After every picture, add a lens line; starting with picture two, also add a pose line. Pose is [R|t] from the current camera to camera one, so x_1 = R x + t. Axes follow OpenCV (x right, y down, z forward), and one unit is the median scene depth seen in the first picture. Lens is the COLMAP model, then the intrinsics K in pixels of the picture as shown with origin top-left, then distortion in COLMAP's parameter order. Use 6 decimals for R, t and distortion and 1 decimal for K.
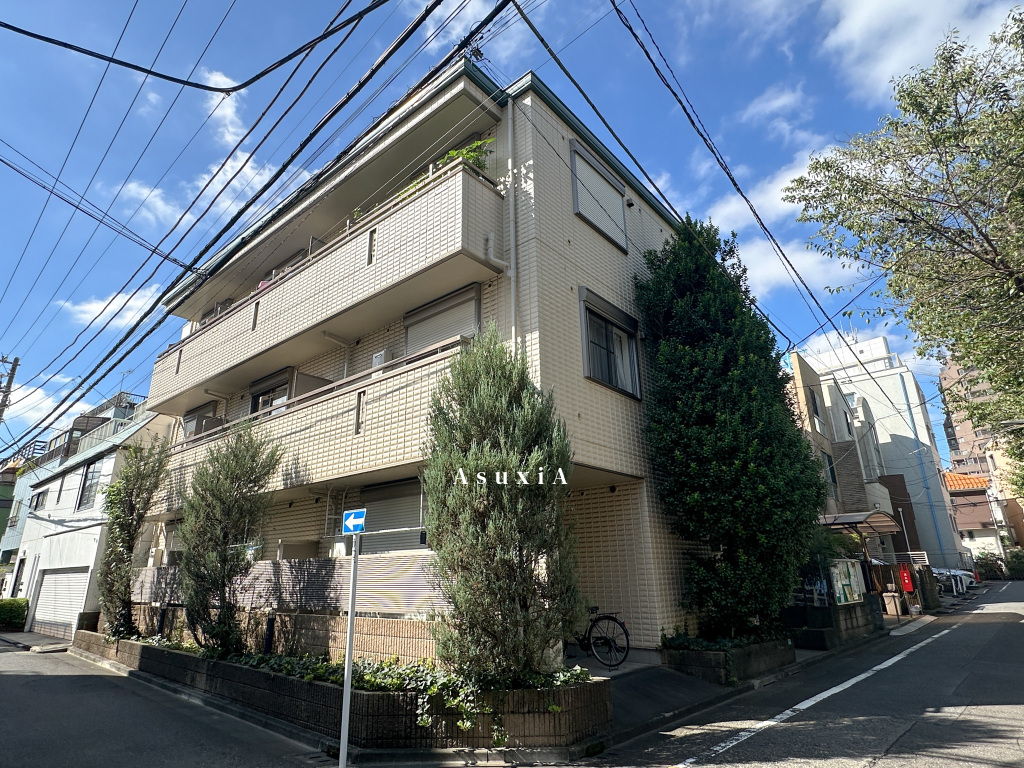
lens RADIAL K [[566.5, 0, 512.0], [0, 566.5, 384.0], [0, 0, 1]] dist [-0.003853, 0.000045]
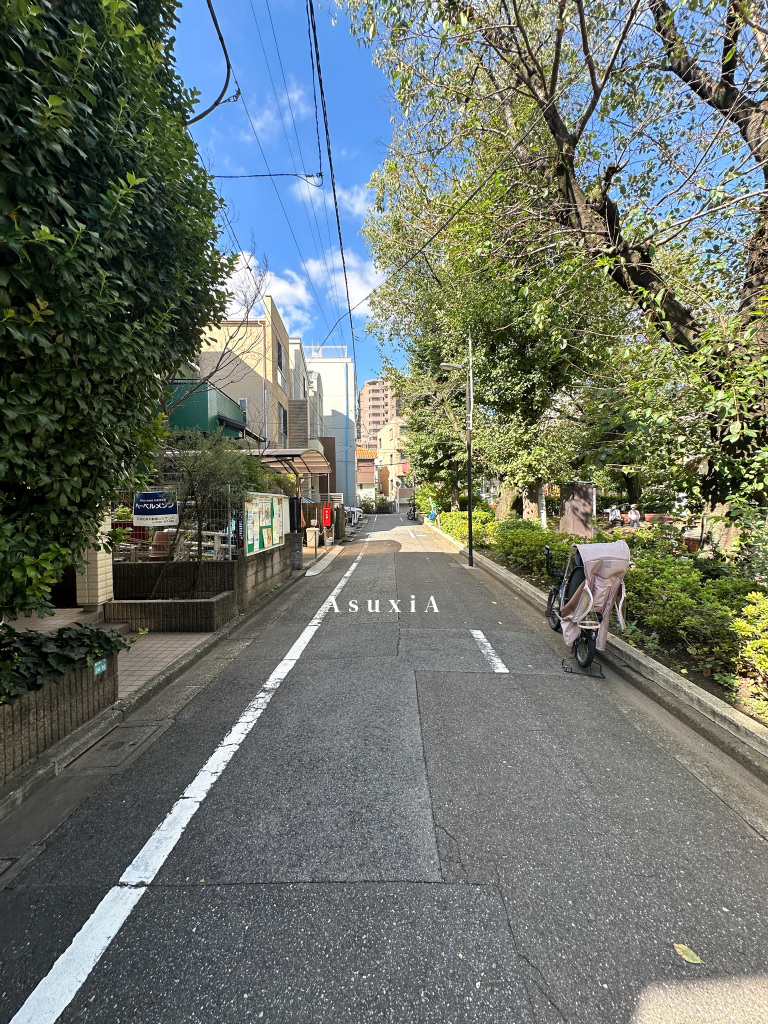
lens RADIAL K [[405.3, 0, 384.0], [0, 405.3, 512.0], [0, 0, 1]] dist [-0.002240, -0.000096]
pose [[0.737005, -0.004238, 0.675874, 0.247729], [-0.214540, 0.946800, 0.239881, 0.126501], [-0.640934, -0.321795, 0.696886, 0.383958]]
